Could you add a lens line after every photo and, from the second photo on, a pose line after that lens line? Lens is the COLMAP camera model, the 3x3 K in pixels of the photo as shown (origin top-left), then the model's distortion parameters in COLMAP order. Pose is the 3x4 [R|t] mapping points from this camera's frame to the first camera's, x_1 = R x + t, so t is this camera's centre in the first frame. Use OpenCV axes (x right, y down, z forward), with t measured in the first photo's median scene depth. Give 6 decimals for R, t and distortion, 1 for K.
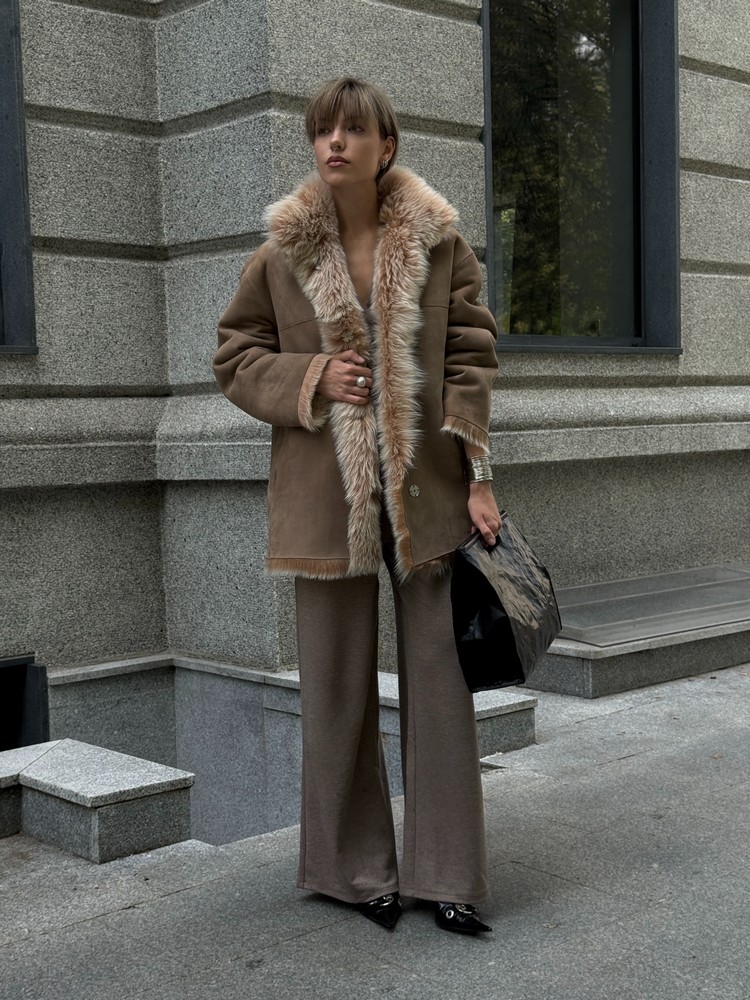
lens RADIAL K [[1399.1, 0, 373.3], [0, 1399.1, 506.5], [0, 0, 1]] dist [0.188361, -0.414754]
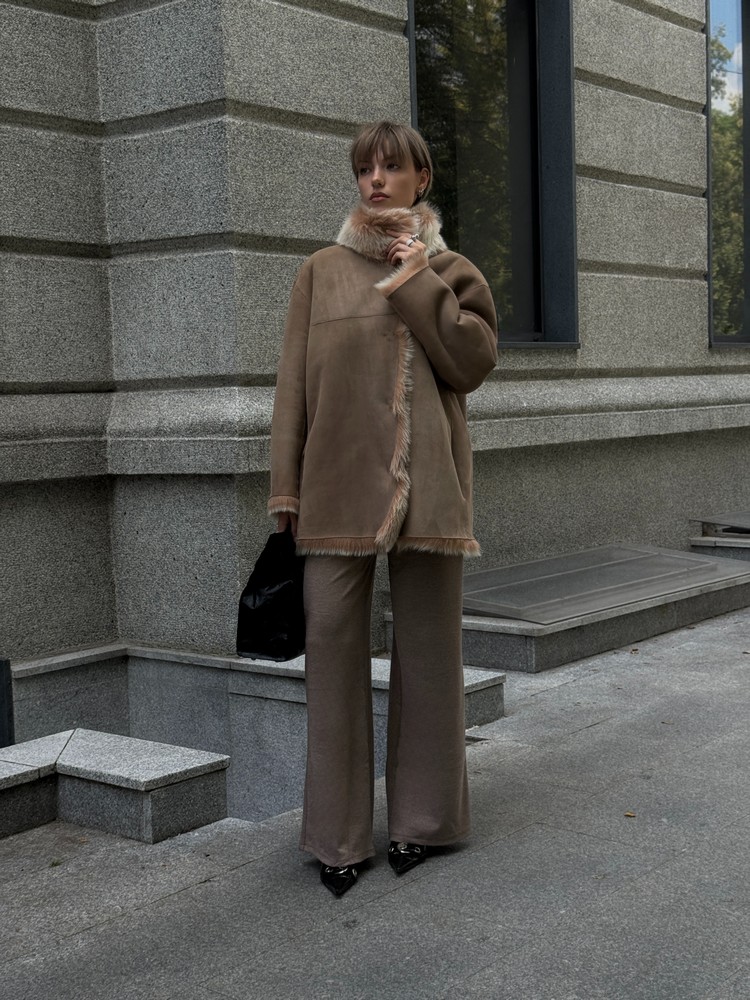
lens RADIAL K [[1399.1, 0, 373.3], [0, 1399.1, 506.5], [0, 0, 1]] dist [0.188361, -0.414754]
pose [[0.989580, -0.016620, 0.143021, -0.111800], [0.014578, 0.999776, 0.015318, -0.008555], [-0.143243, -0.013074, 0.989601, -0.041239]]
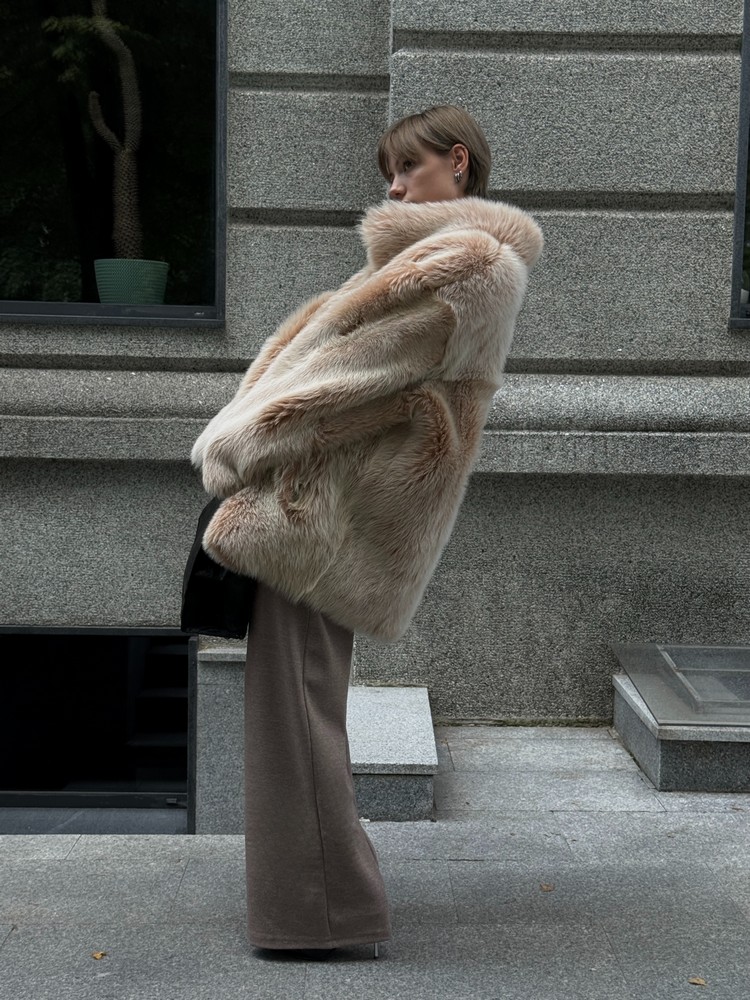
lens RADIAL K [[1471.6, 0, 385.7], [0, 1471.6, 513.1], [0, 0, 1]] dist [0.189851, -0.436796]
pose [[0.755729, 0.091909, -0.648403, 0.516089], [-0.078299, 0.995682, 0.049875, -0.037819], [0.650187, 0.013077, 0.759661, 0.279679]]
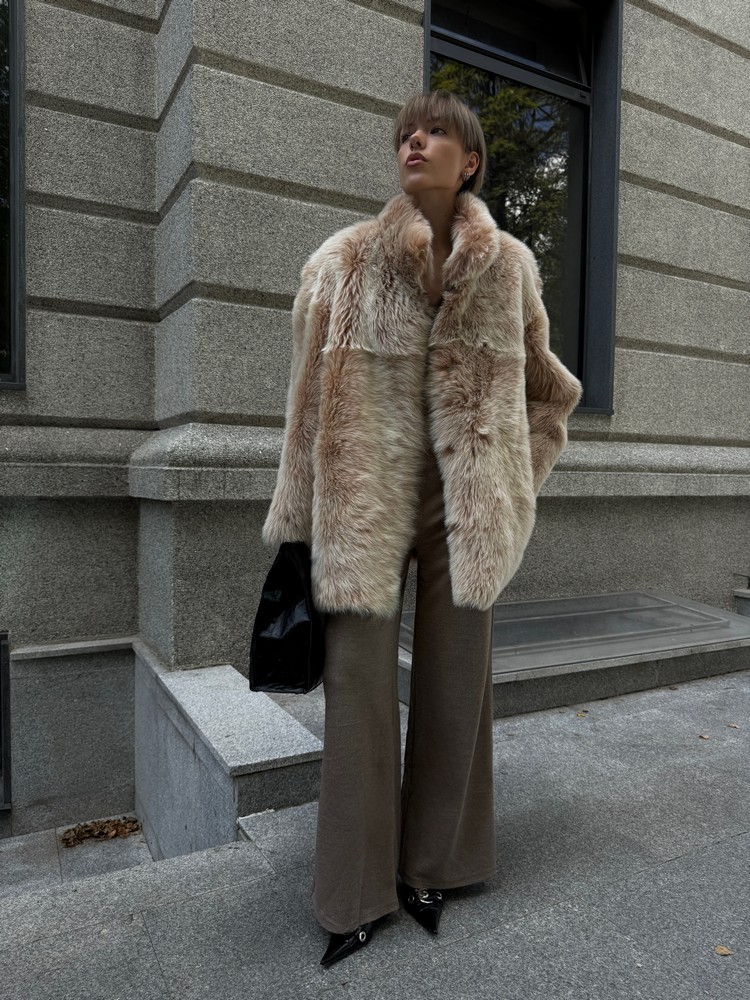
lens RADIAL K [[711.3, 0, 377.3], [0, 711.3, 504.3], [0, 0, 1]] dist [0.037787, -0.067983]
pose [[0.972920, 0.051405, -0.225355, 0.202263], [-0.054611, 0.998476, -0.008010, -0.019069], [0.224600, 0.020100, 0.974244, 0.448312]]
